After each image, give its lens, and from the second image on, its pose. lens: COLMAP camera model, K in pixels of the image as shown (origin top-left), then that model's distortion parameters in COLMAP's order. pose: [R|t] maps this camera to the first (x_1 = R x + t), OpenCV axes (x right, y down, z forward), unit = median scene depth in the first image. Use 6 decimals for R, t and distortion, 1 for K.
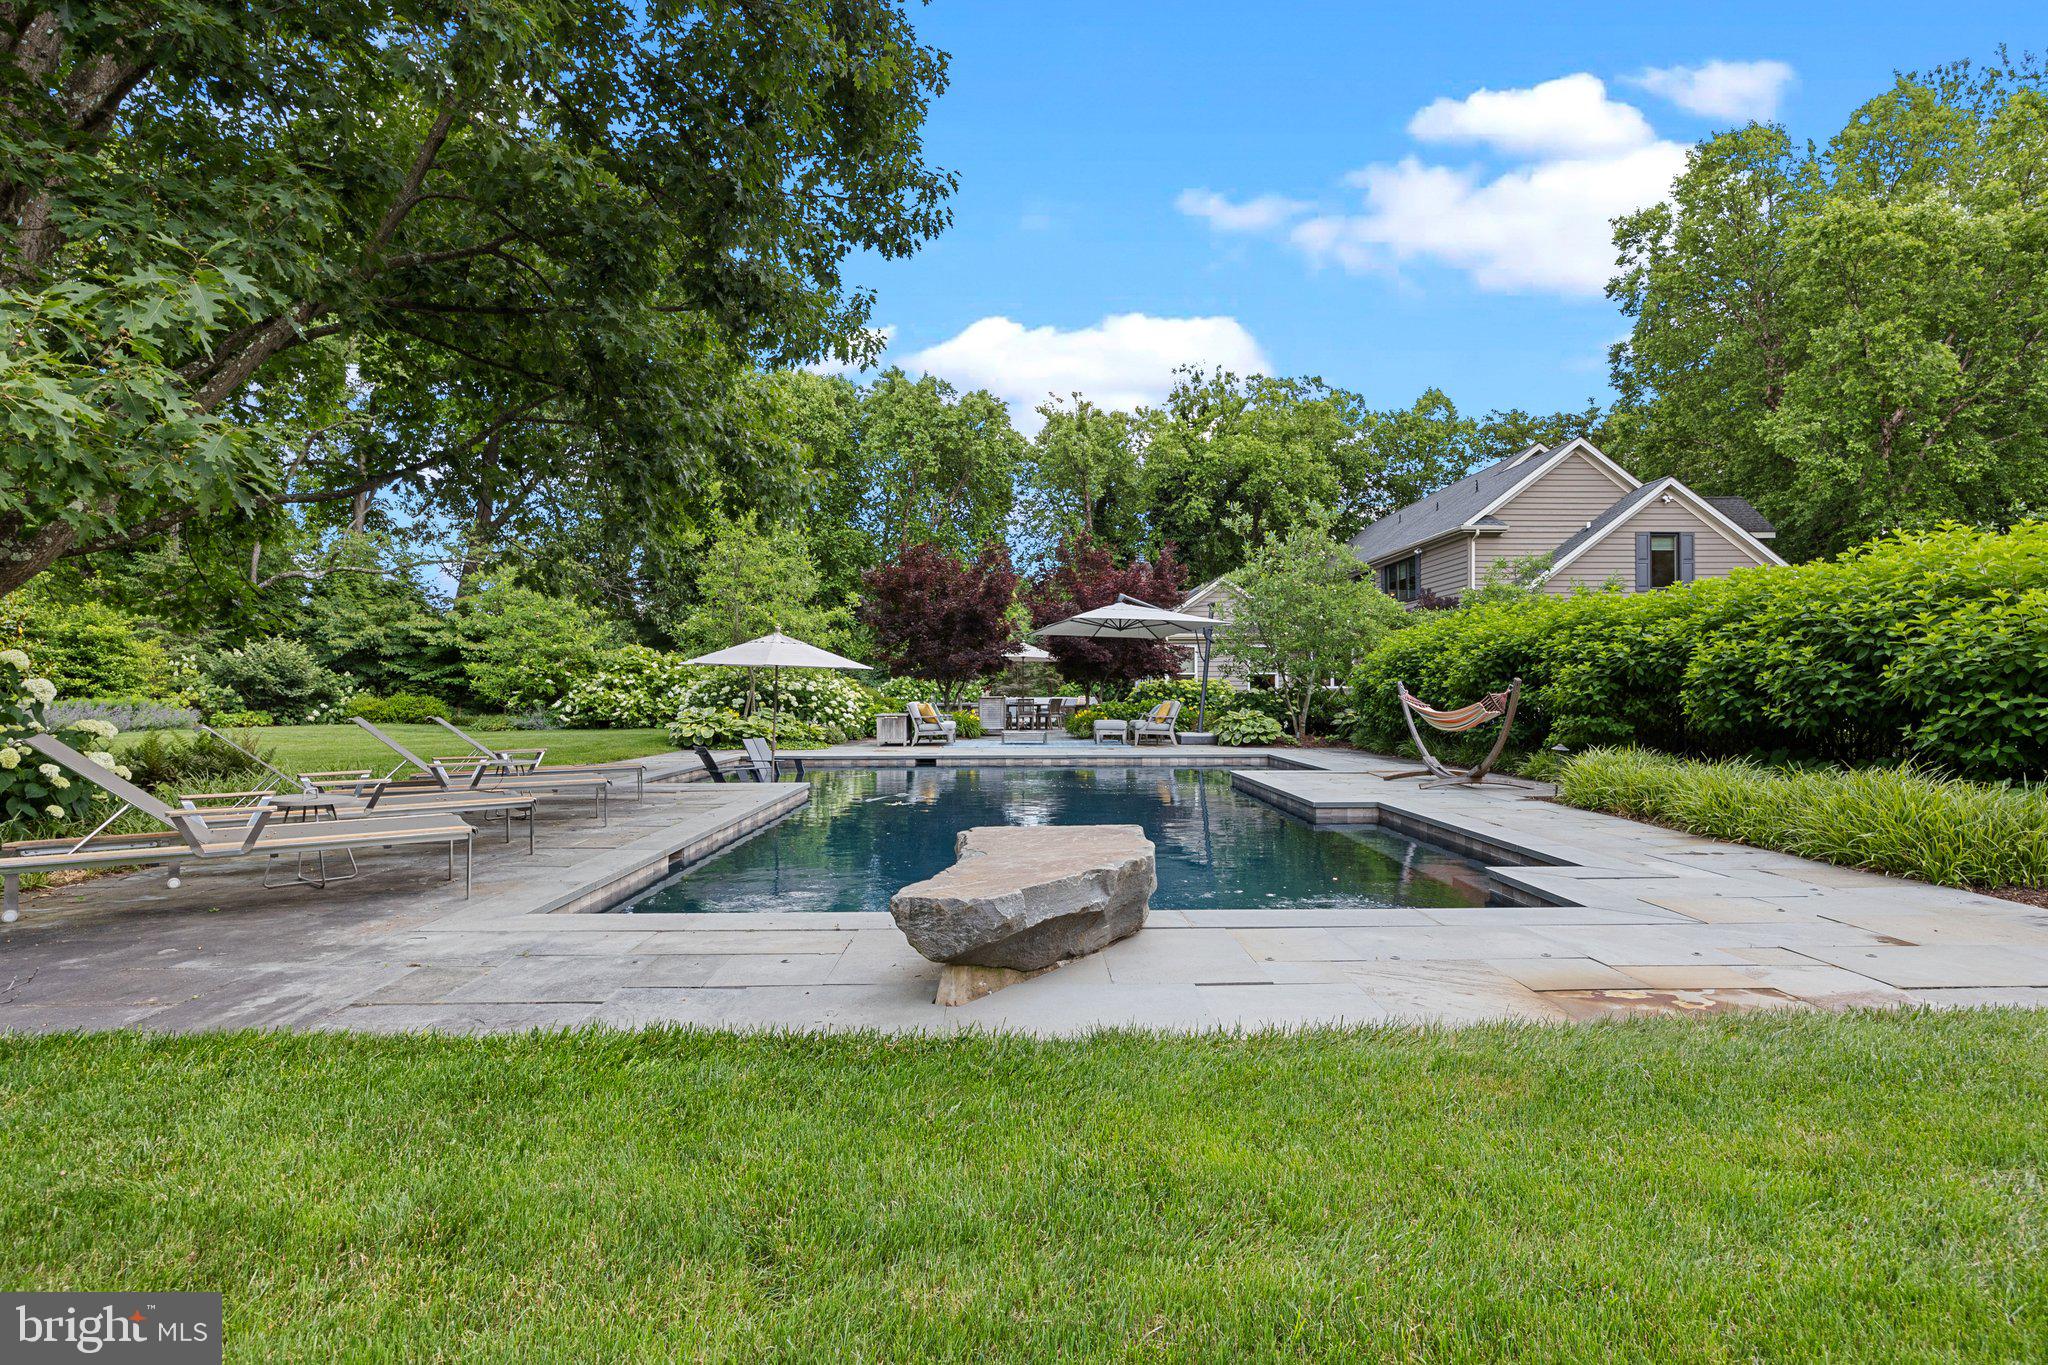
lens RADIAL K [[1135.7, 0, 1033.5], [0, 1135.7, 678.0], [0, 0, 1]] dist [0.014791, 0.001810]
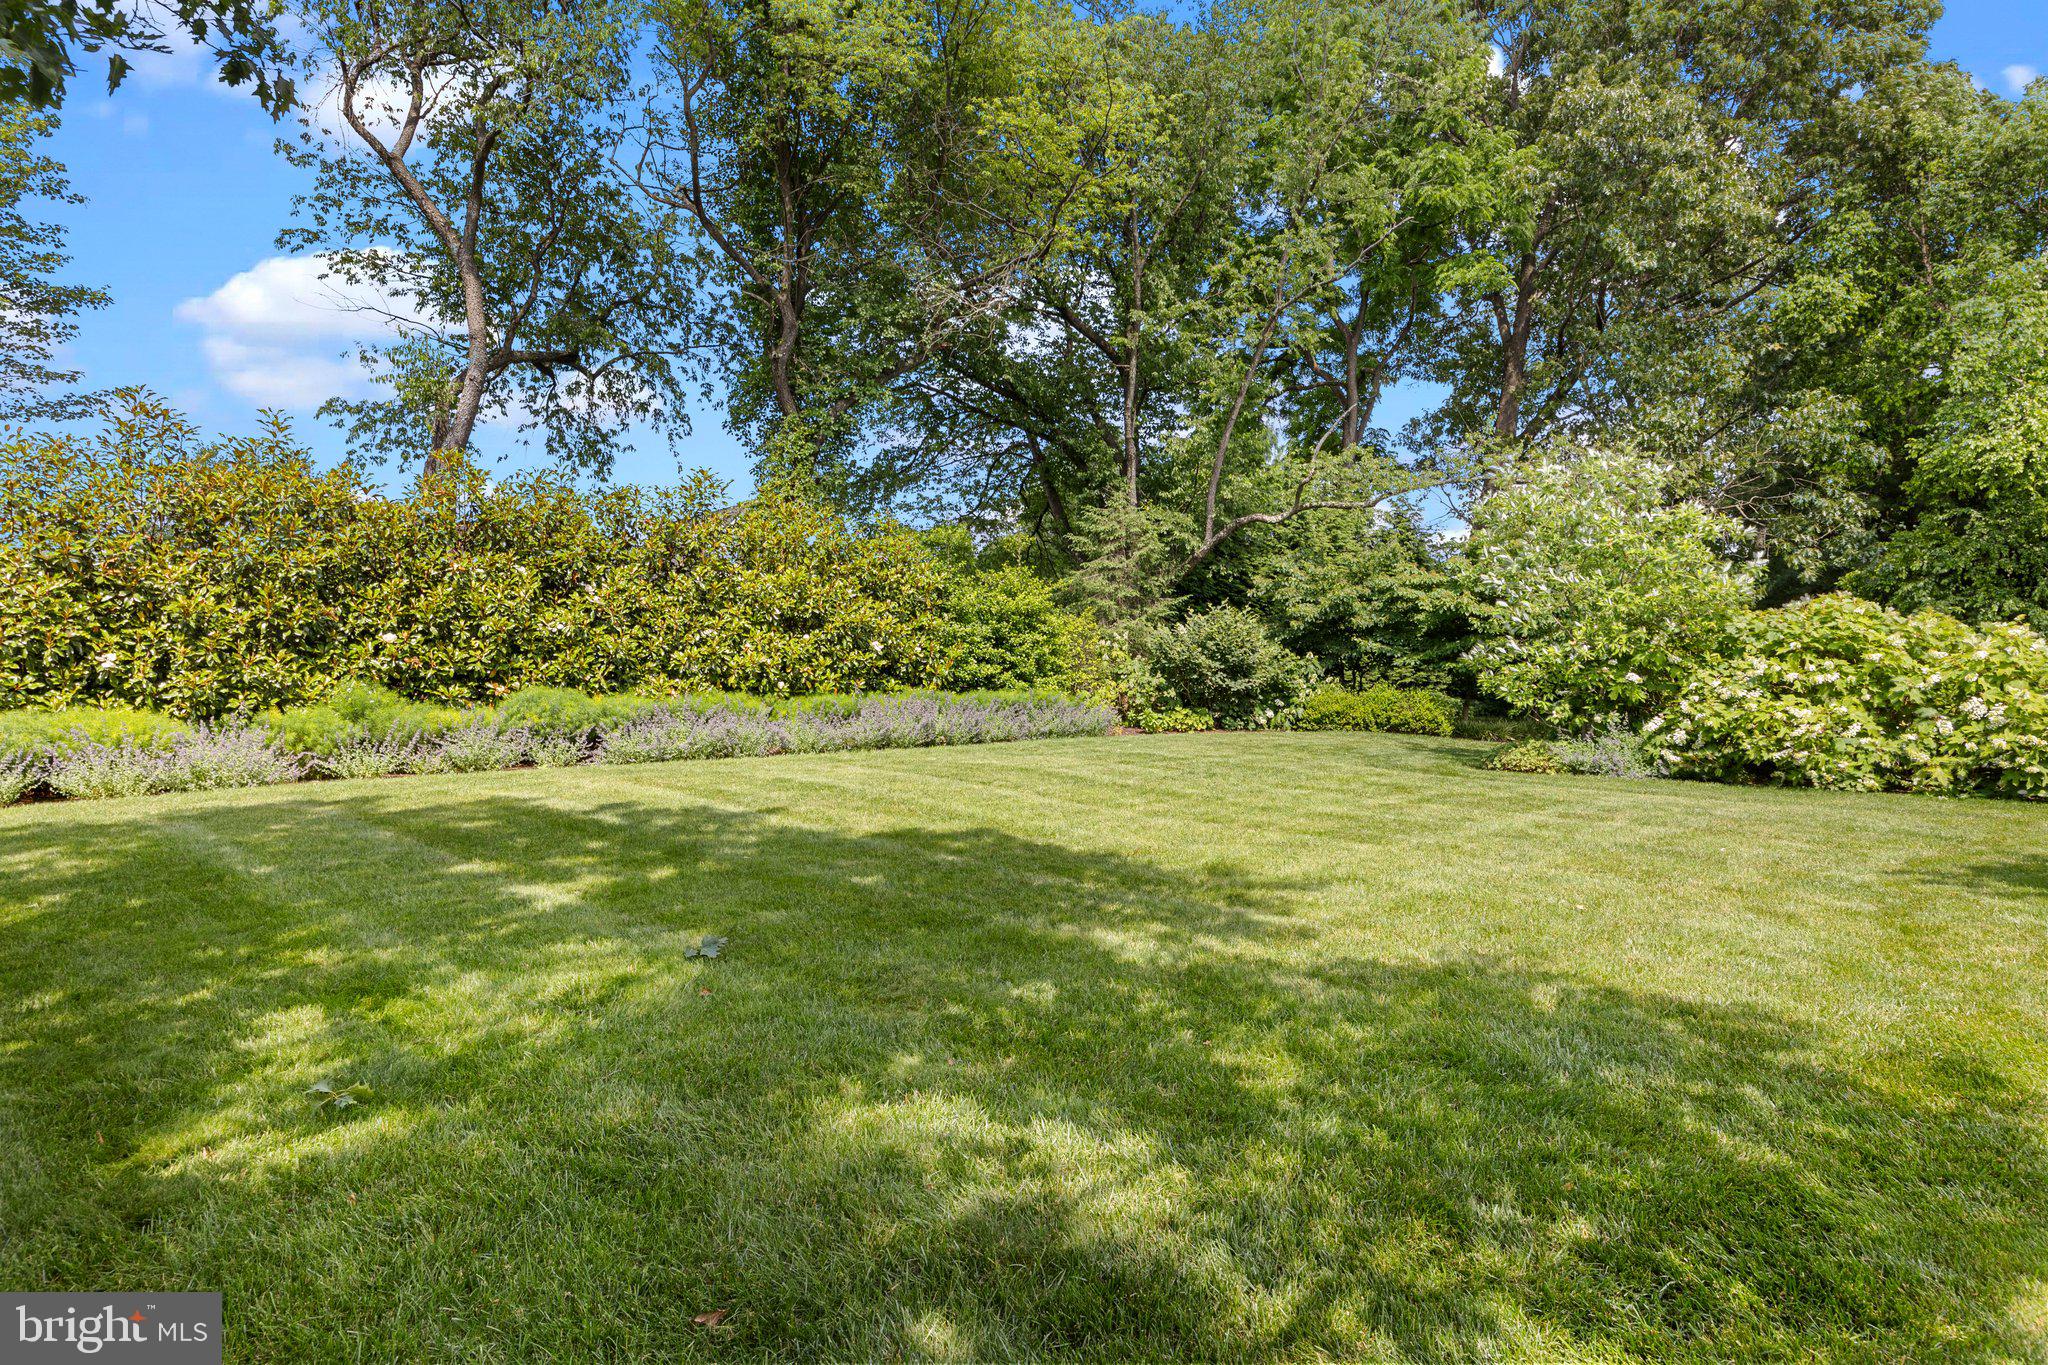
lens RADIAL K [[1135.7, 0, 1040.6], [0, 1135.7, 670.6], [0, 0, 1]] dist [0.014791, 0.001810]
pose [[0.672158, 0.012449, -0.740303, -0.213964], [0.003101, 0.999803, 0.019629, -0.008925], [0.740401, -0.015489, 0.671986, 0.440167]]
